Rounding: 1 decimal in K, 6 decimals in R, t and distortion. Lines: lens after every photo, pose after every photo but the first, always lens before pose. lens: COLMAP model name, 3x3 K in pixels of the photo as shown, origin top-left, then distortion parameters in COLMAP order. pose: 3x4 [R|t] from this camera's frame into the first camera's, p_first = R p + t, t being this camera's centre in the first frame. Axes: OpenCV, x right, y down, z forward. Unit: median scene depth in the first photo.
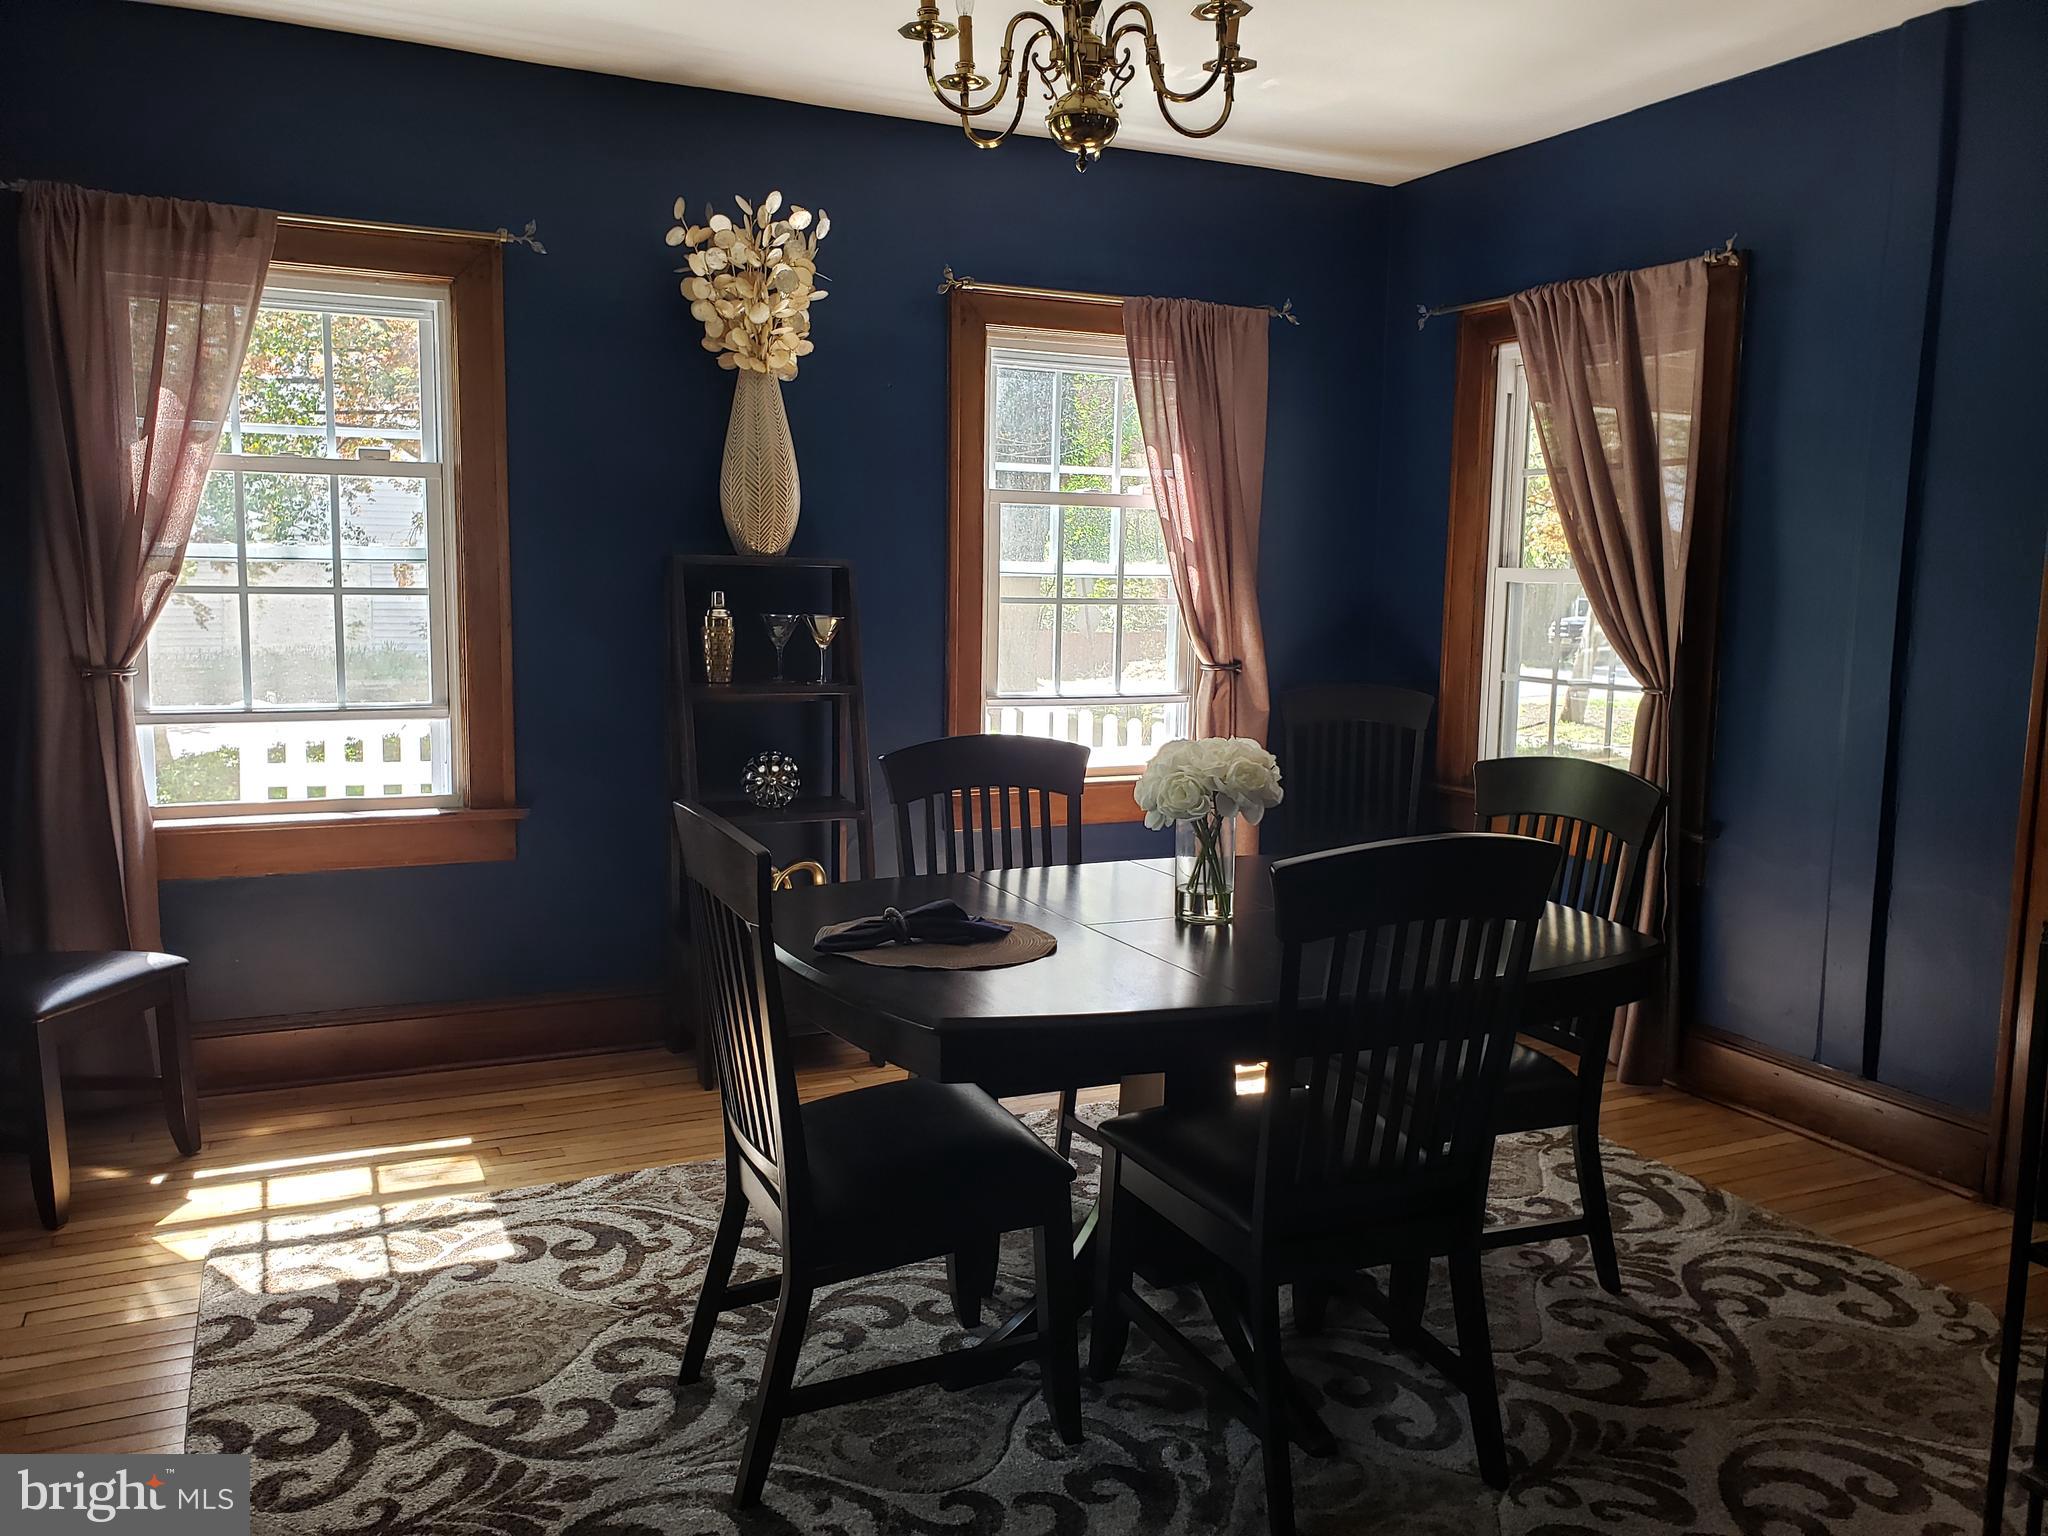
lens RADIAL K [[1592.1, 0, 1009.0], [0, 1592.1, 787.6], [0, 0, 1]] dist [0.036175, -0.011801]
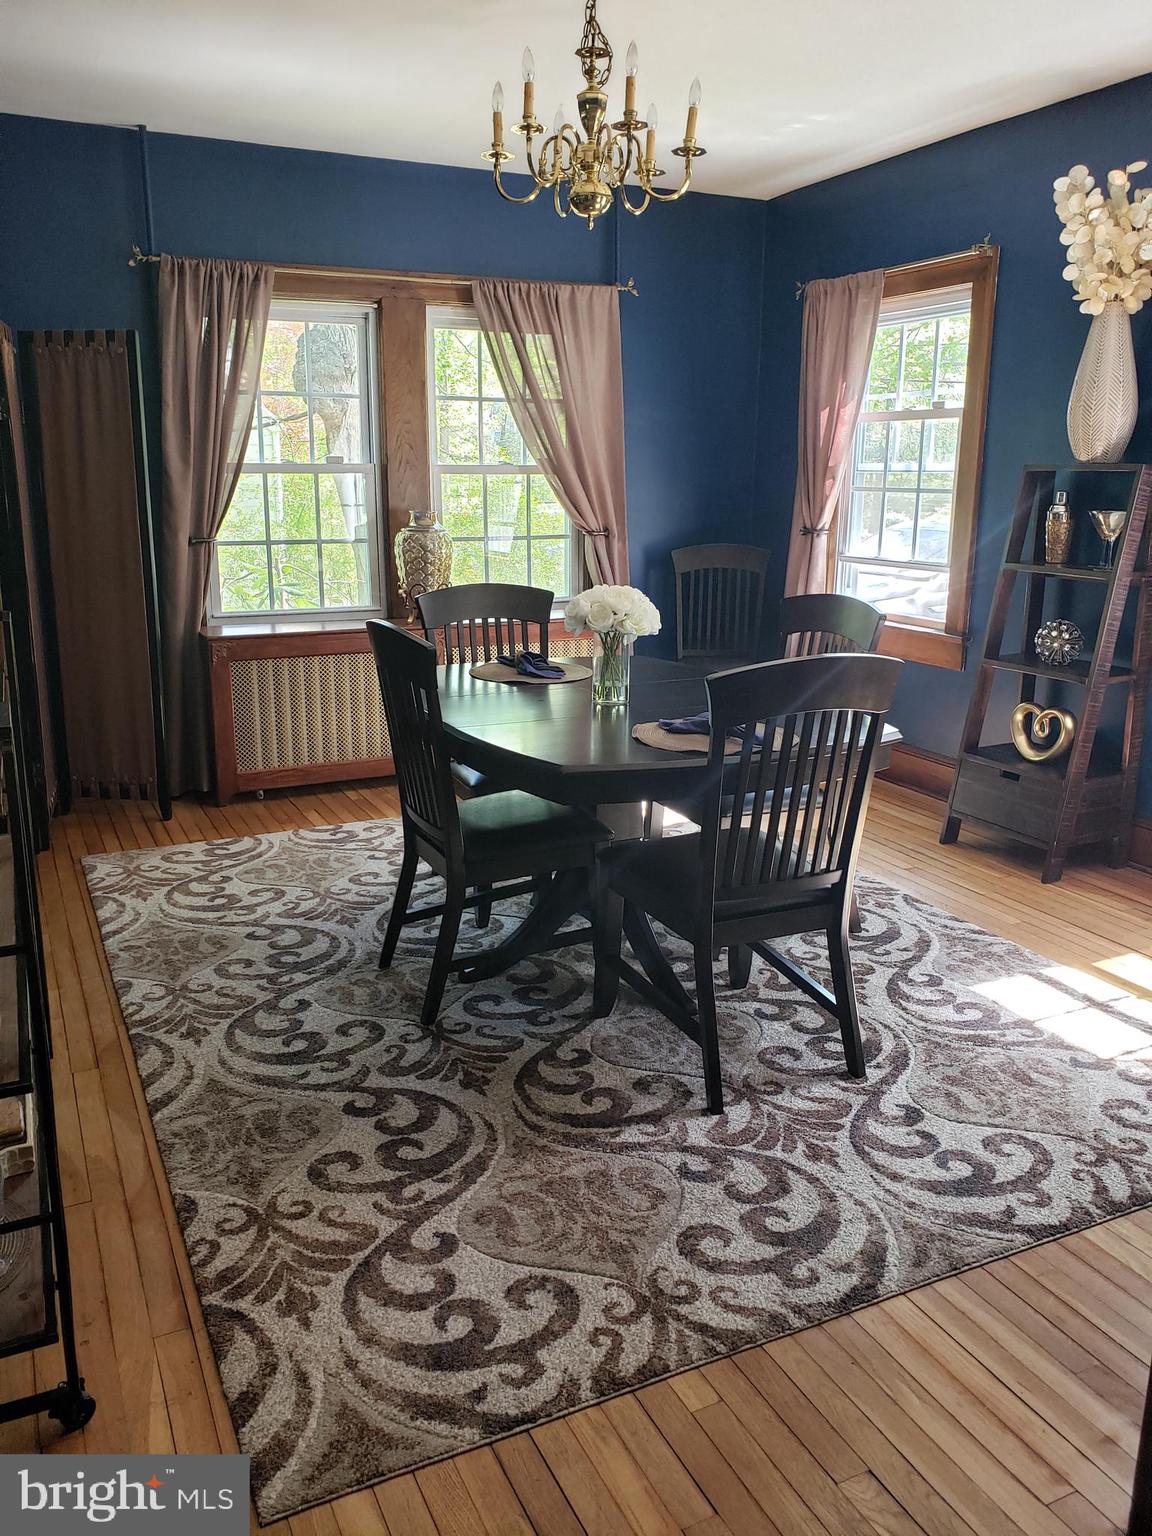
lens RADIAL K [[1194.1, 0, 566.6], [0, 1194.1, 751.6], [0, 0, 1]] dist [0.036175, -0.011801]
pose [[0.008740, 0.218209, -0.975863, 0.826324], [-0.133323, 0.967442, 0.215132, -0.076119], [0.991034, 0.128224, 0.037547, 0.593745]]
